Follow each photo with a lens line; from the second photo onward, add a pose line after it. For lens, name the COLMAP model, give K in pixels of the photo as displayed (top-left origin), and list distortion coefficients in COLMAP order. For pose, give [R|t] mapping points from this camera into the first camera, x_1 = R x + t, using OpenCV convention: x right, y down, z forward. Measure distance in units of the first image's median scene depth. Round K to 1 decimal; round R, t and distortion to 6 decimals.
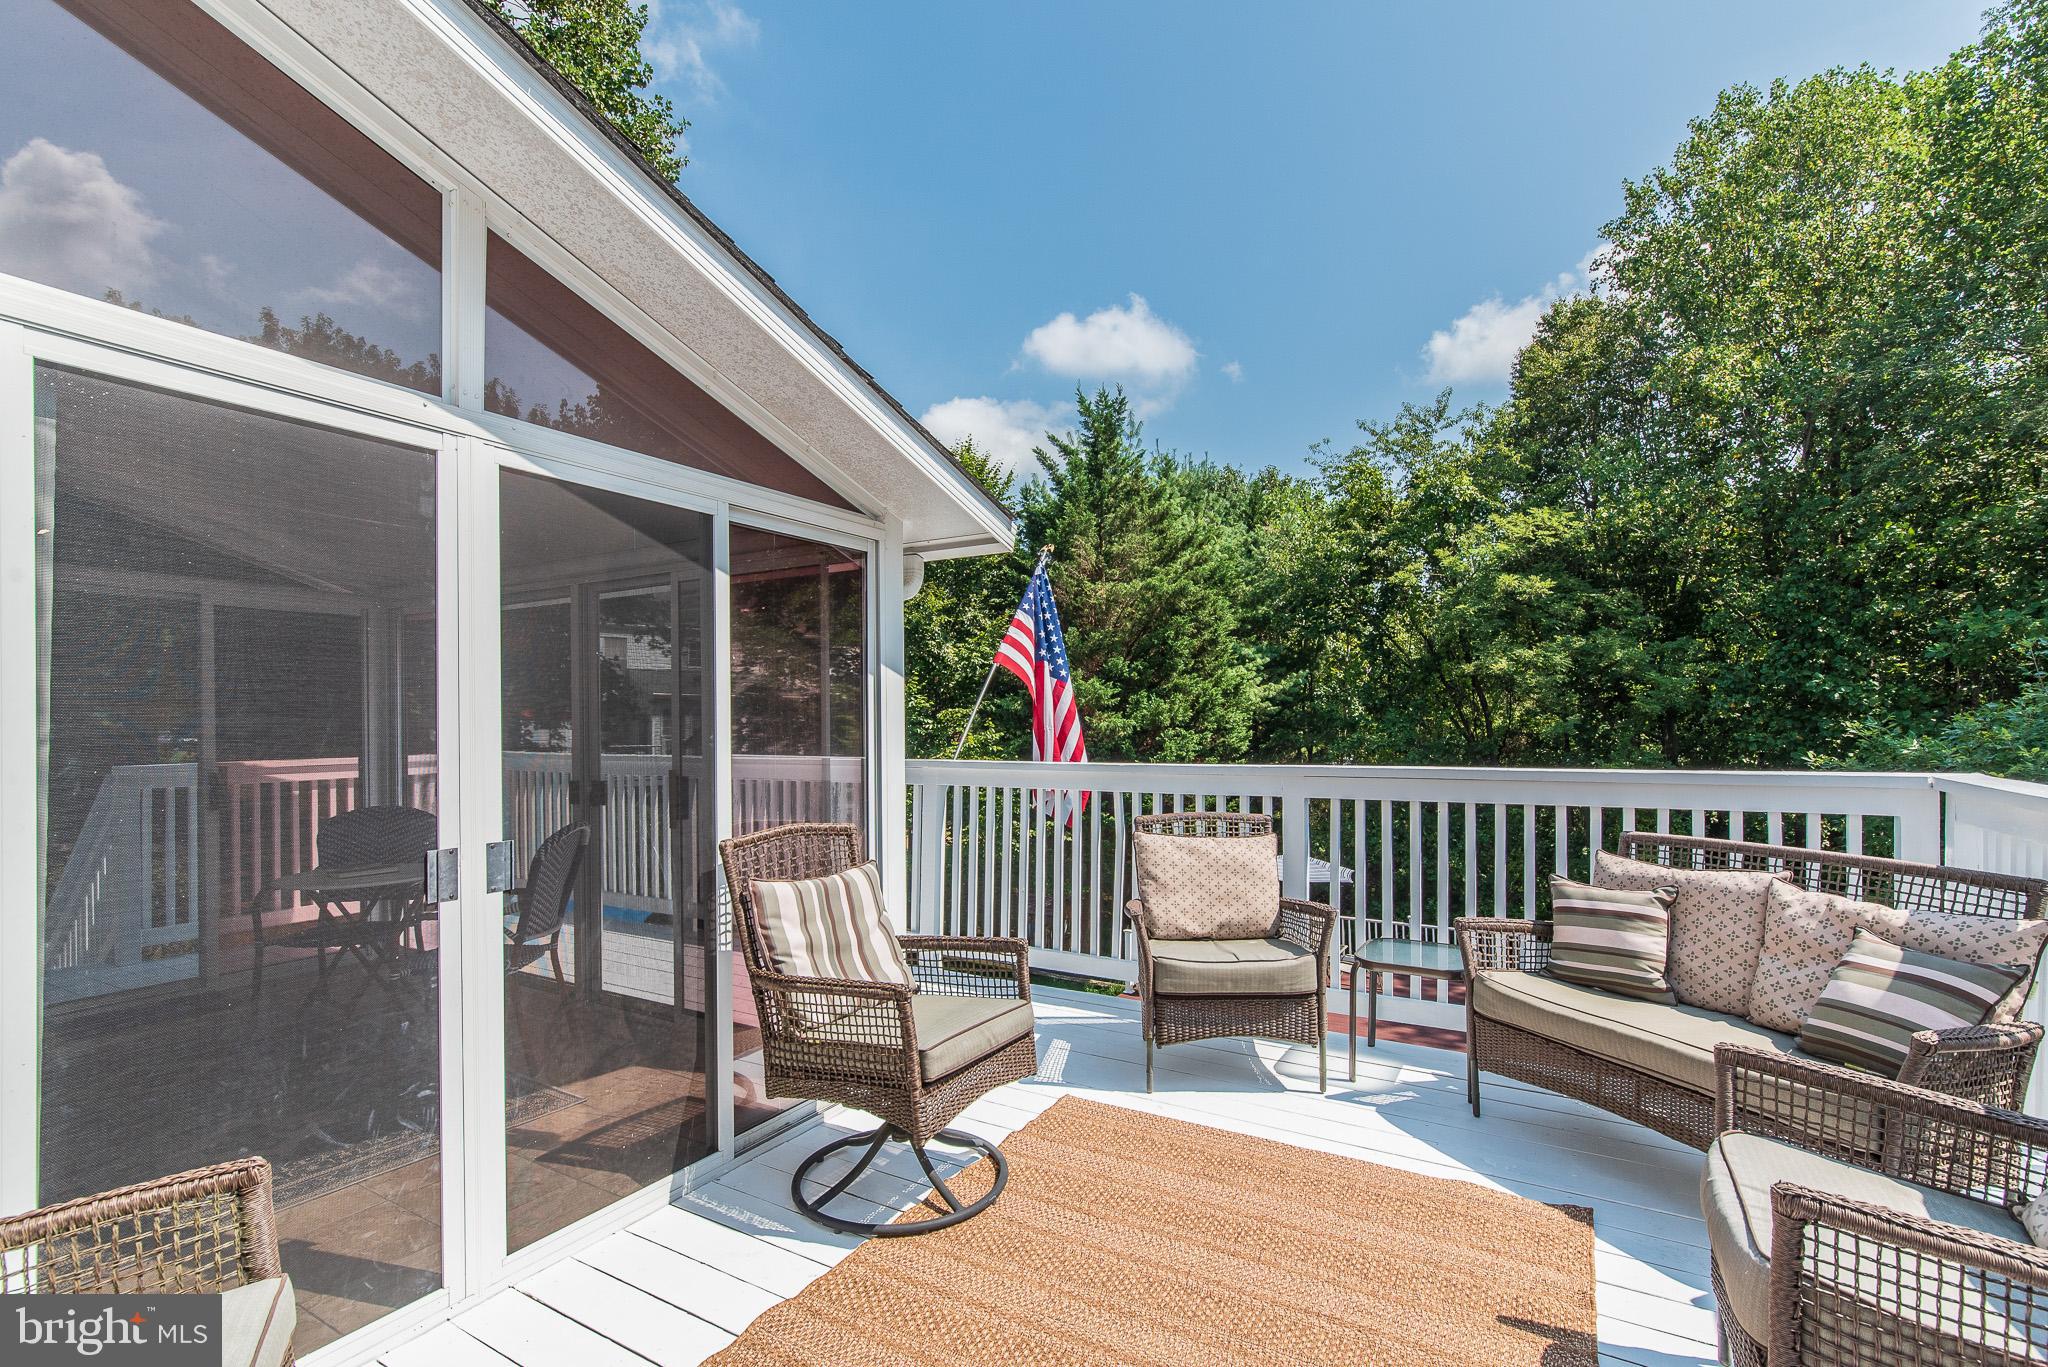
lens RADIAL K [[916.3, 0, 1026.9], [0, 916.3, 681.8], [0, 0, 1]] dist [-0.000855, -0.000064]
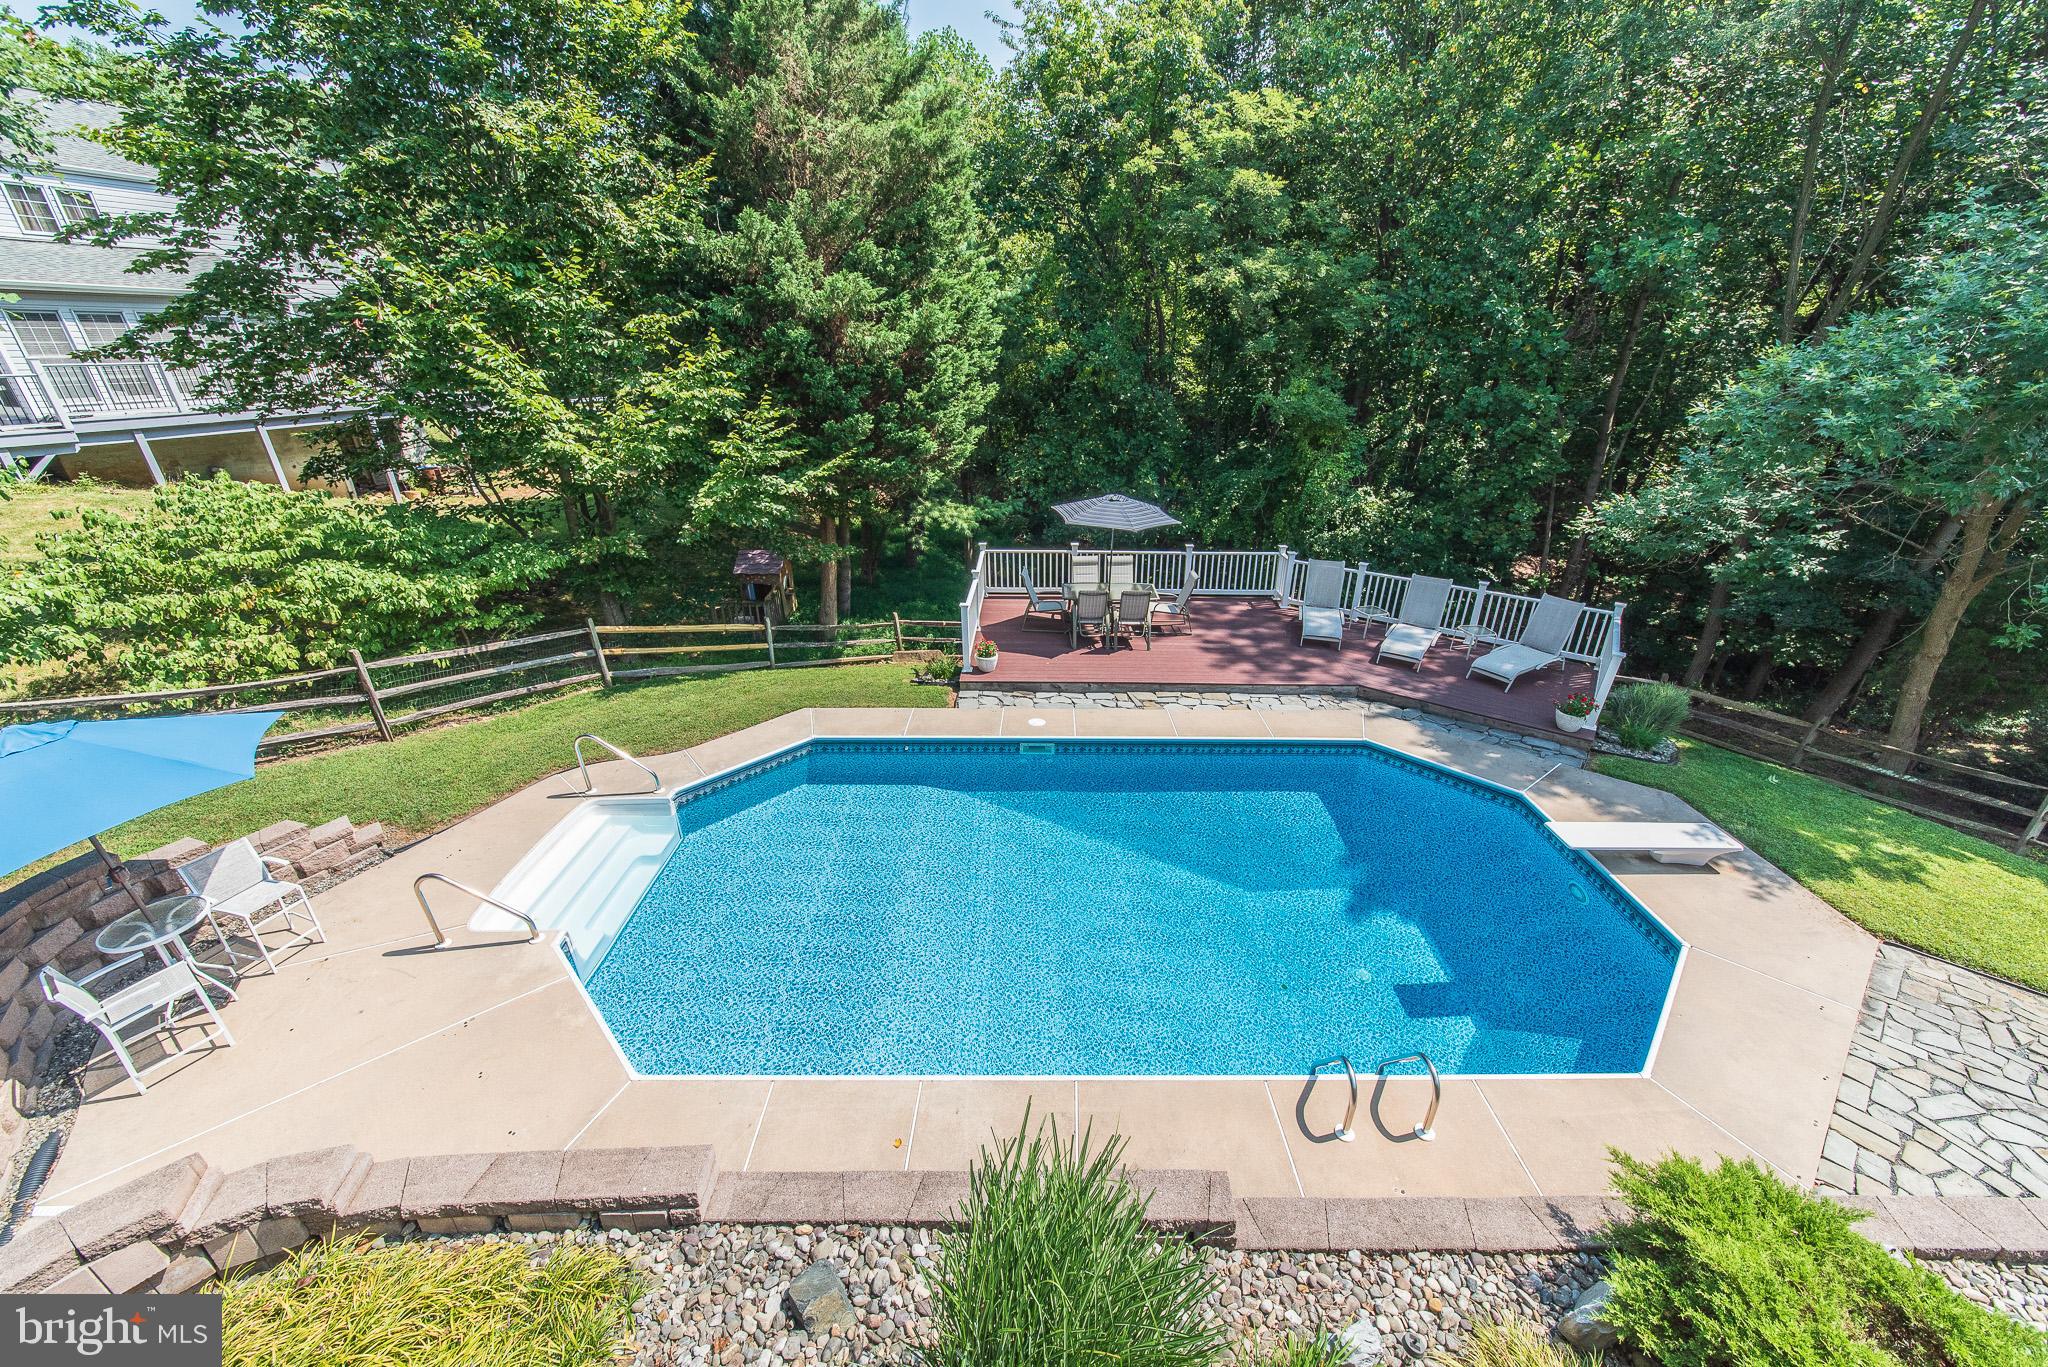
lens RADIAL K [[747.1, 0, 1019.8], [0, 747.1, 696.1], [0, 0, 1]] dist [-0.016935, -0.000081]
pose [[0.860694, -0.215164, 0.461421, -0.152878], [-0.029413, 0.883780, 0.466978, 0.015096], [-0.508272, -0.415497, 0.754336, 0.321572]]
